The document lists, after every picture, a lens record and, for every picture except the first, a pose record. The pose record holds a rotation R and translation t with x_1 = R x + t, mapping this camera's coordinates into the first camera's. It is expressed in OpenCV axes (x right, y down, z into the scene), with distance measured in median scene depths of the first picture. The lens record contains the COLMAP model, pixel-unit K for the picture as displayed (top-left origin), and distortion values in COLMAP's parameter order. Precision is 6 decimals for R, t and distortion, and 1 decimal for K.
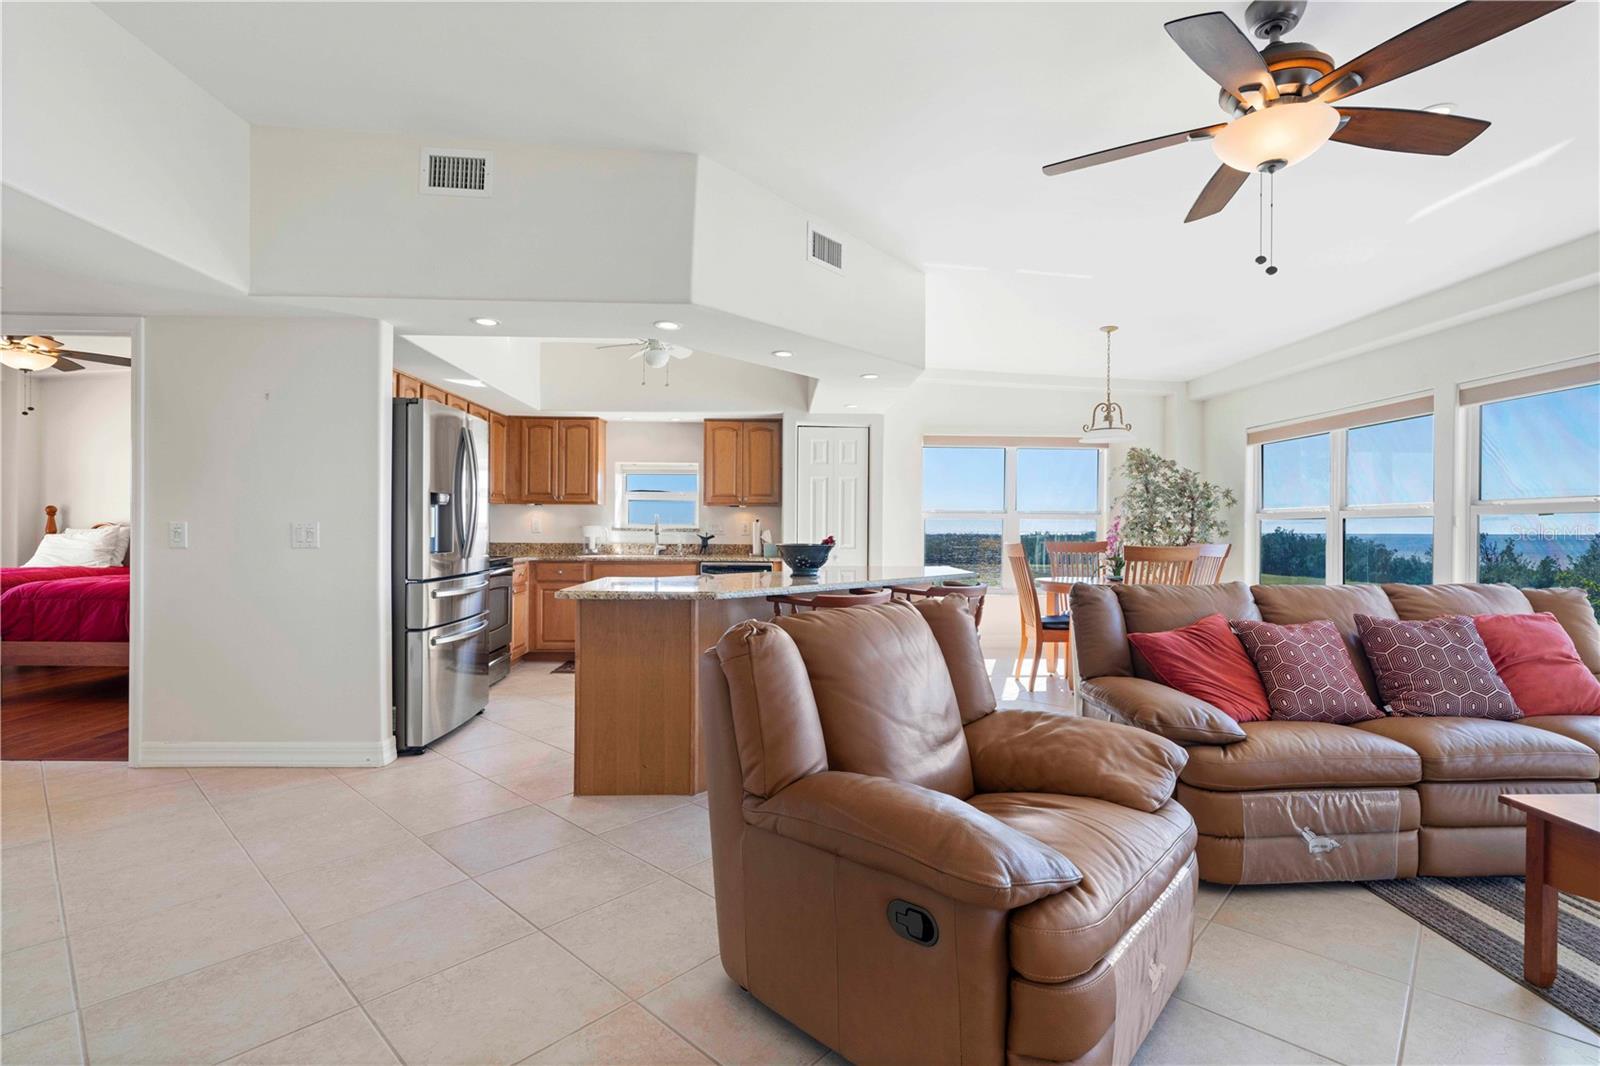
lens RADIAL K [[739.4, 0, 801.3], [0, 739.4, 540.1], [0, 0, 1]] dist [-0.001025, 0.000351]
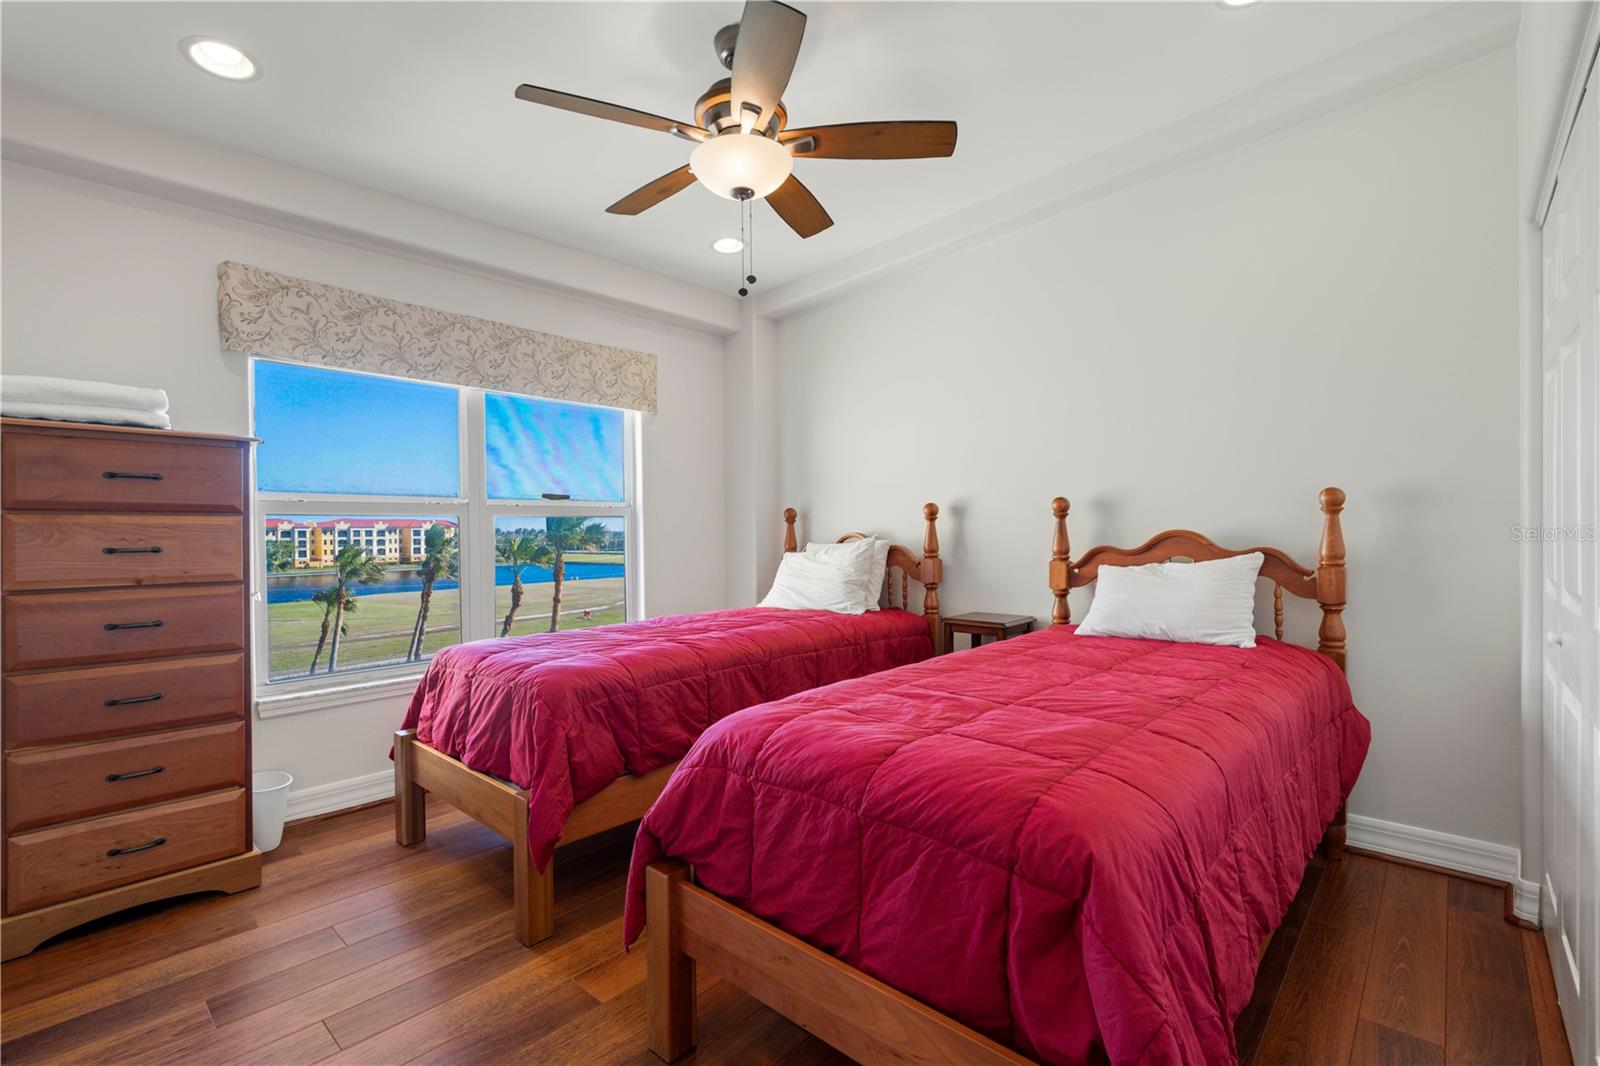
lens RADIAL K [[718.7, 0, 800.5], [0, 718.7, 533.9], [0, 0, 1]] dist [-0.003656, 0.000354]
pose [[0.709810, -0.010847, -0.704309, -0.582103], [0.006130, 0.999939, -0.009222, -0.018612], [0.704366, 0.002228, 0.709833, 0.575225]]
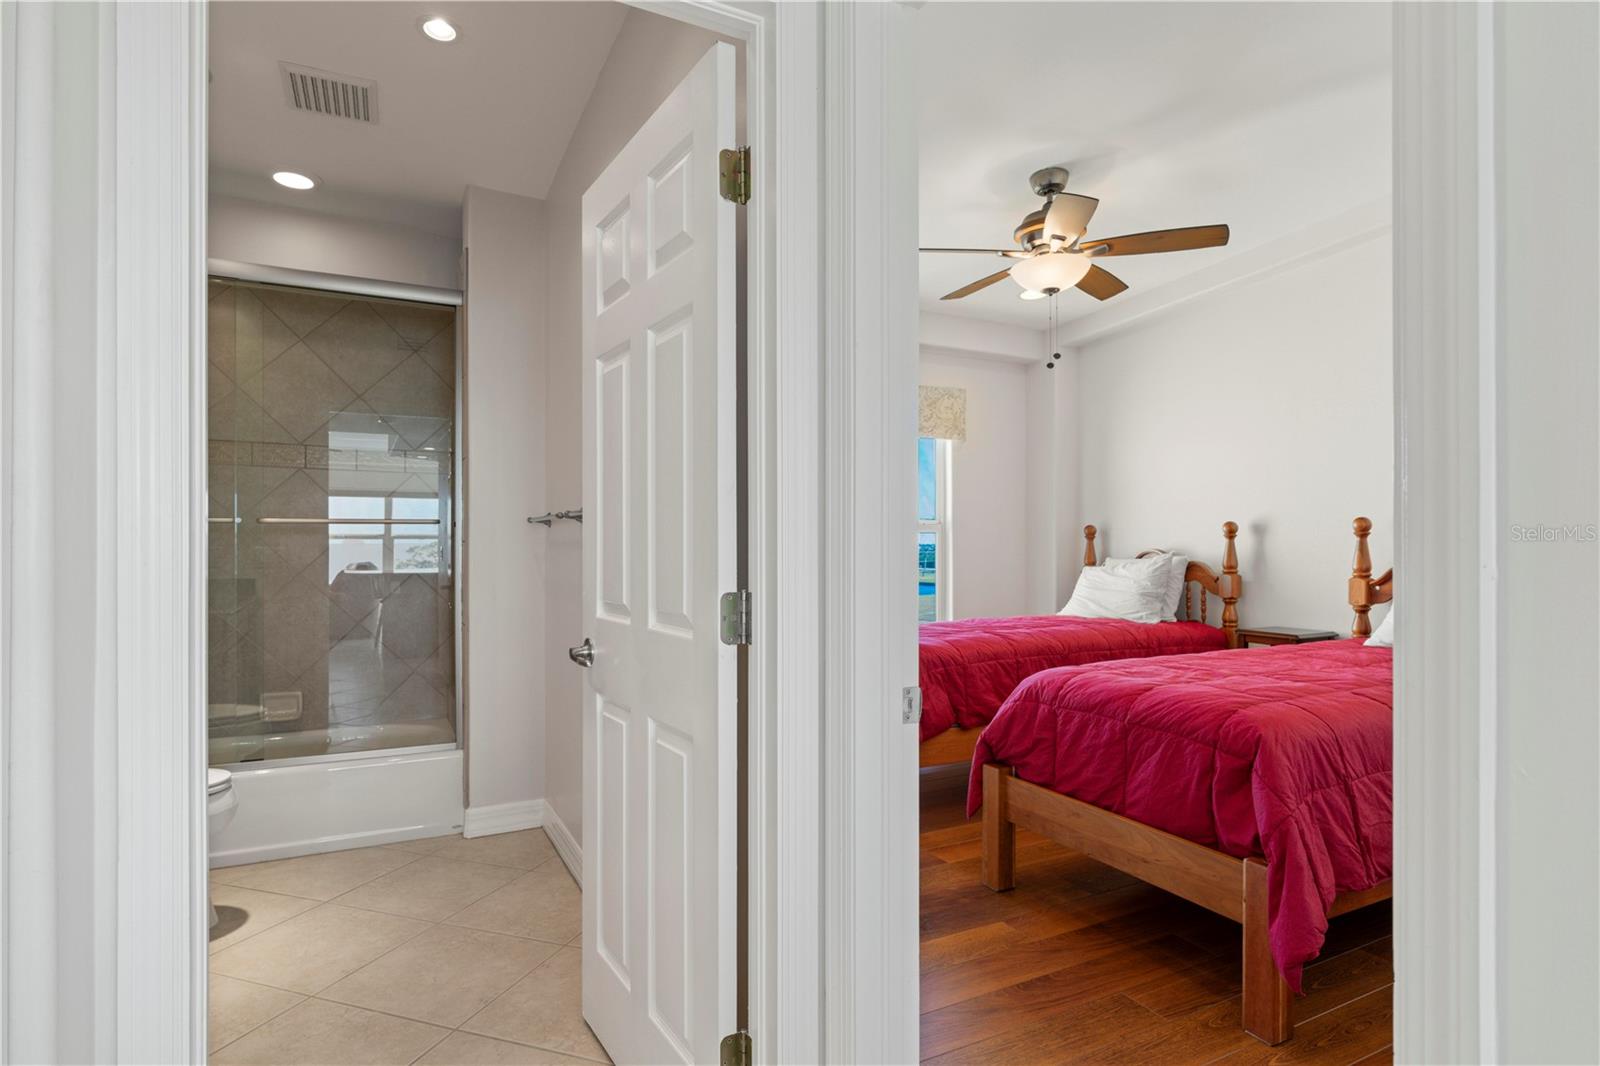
lens RADIAL K [[836.7, 0, 806.0], [0, 836.7, 544.0], [0, 0, 1]] dist [-0.000475, -0.000021]
pose [[0.427017, -0.008463, -0.904204, -0.430830], [-0.008312, 0.999877, -0.013283, -0.016797], [0.904205, 0.013188, 0.426894, 0.435415]]
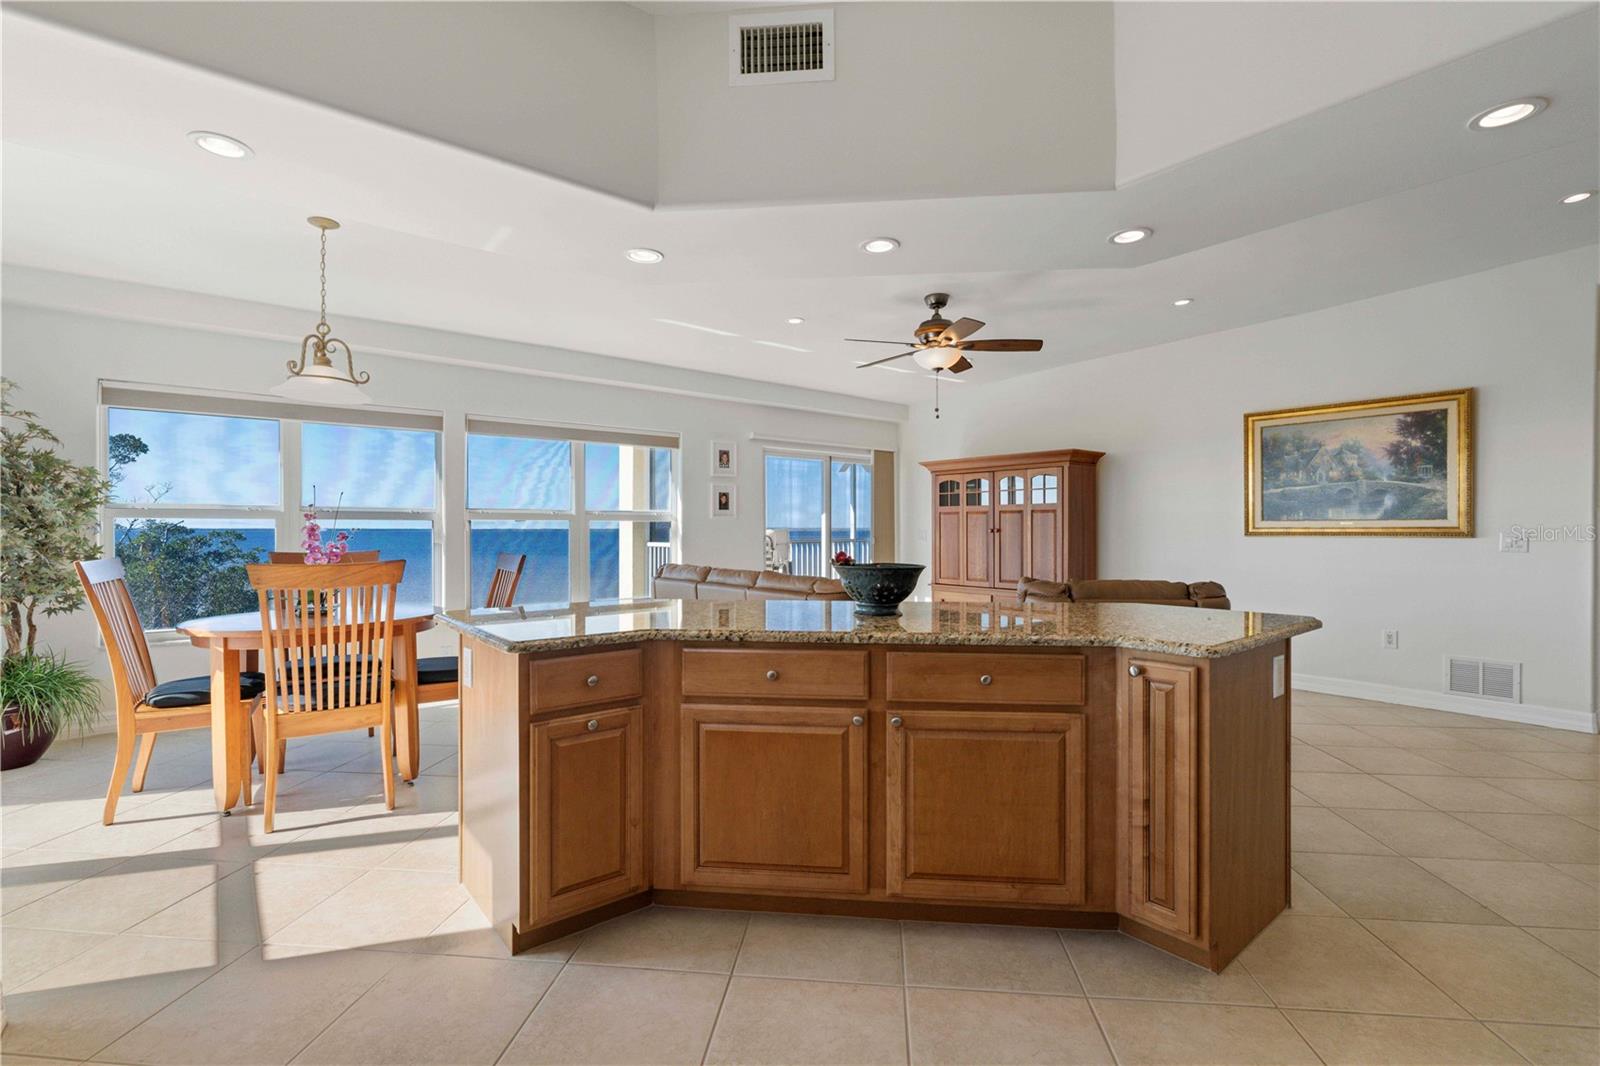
lens RADIAL K [[718.7, 0, 800.5], [0, 718.7, 533.9], [0, 0, 1]] dist [-0.003656, 0.000354]
pose [[-0.597015, -0.010841, 0.802157, -0.285113], [0.007814, 0.999783, 0.019327, -0.020800], [-0.802192, 0.017807, -0.596801, 0.884134]]
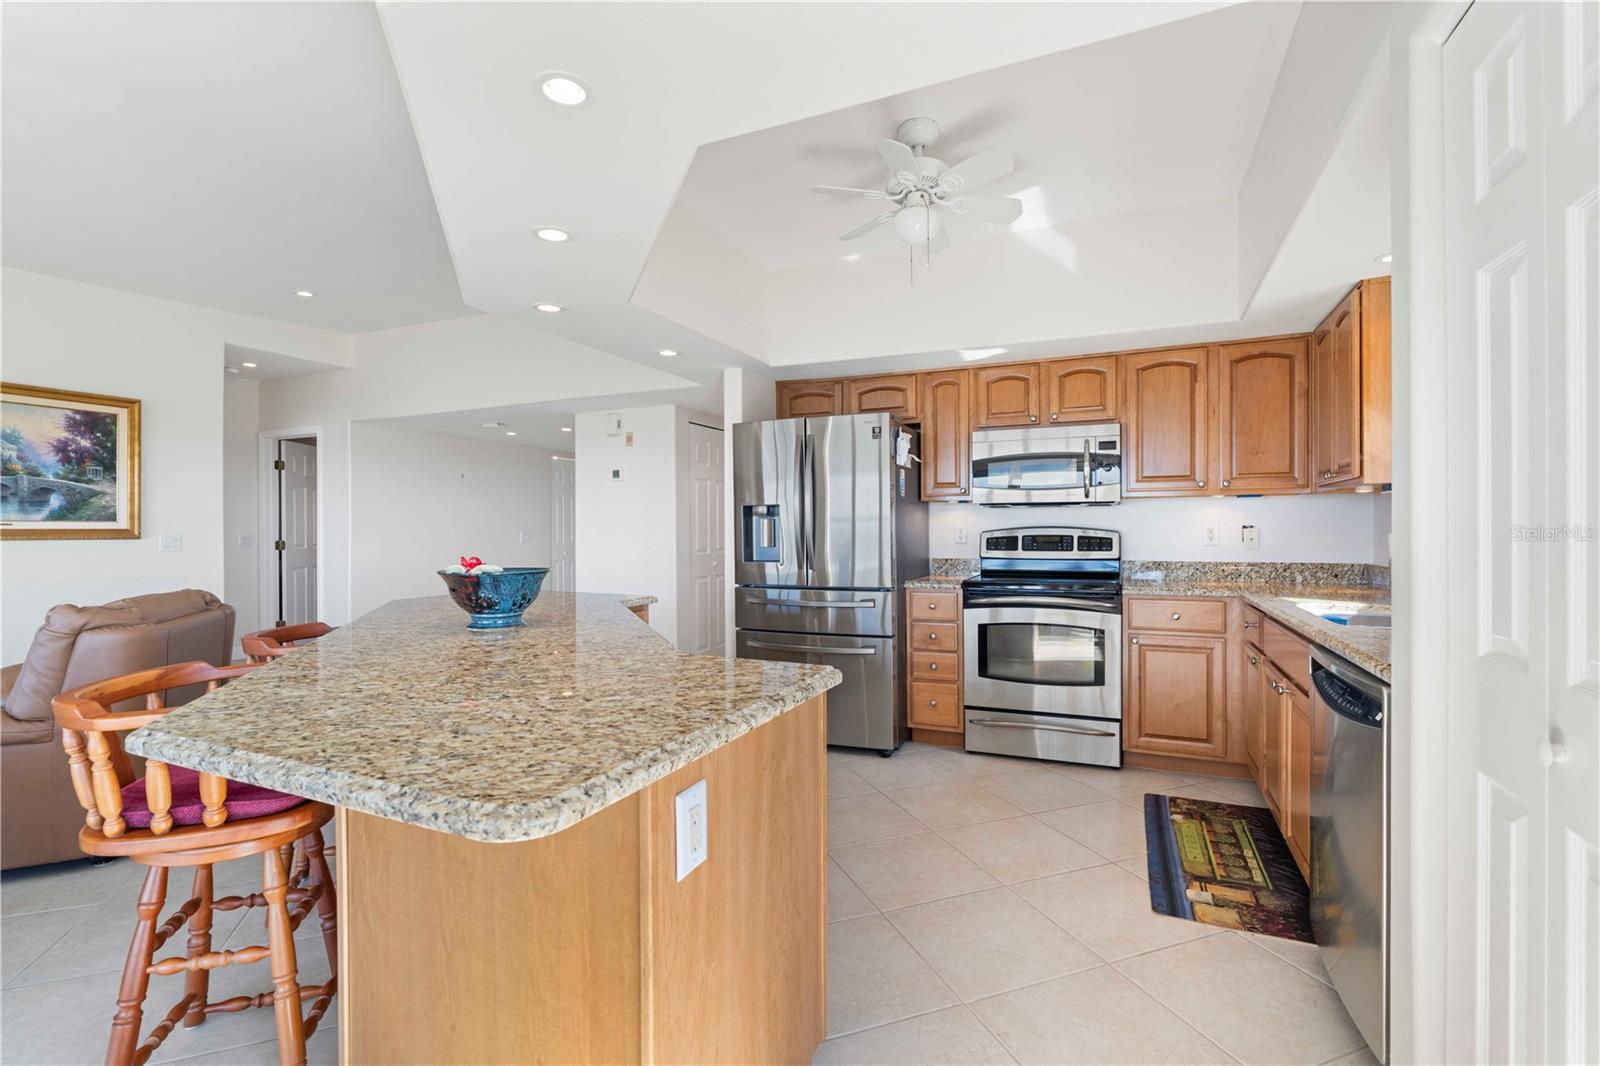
lens RADIAL K [[718.7, 0, 800.5], [0, 718.7, 533.9], [0, 0, 1]] dist [-0.003656, 0.000354]
pose [[-0.449609, -0.001679, -0.893224, 0.242707], [-0.013322, 0.999900, 0.004826, -0.016878], [0.893126, 0.014070, -0.449586, 0.898710]]
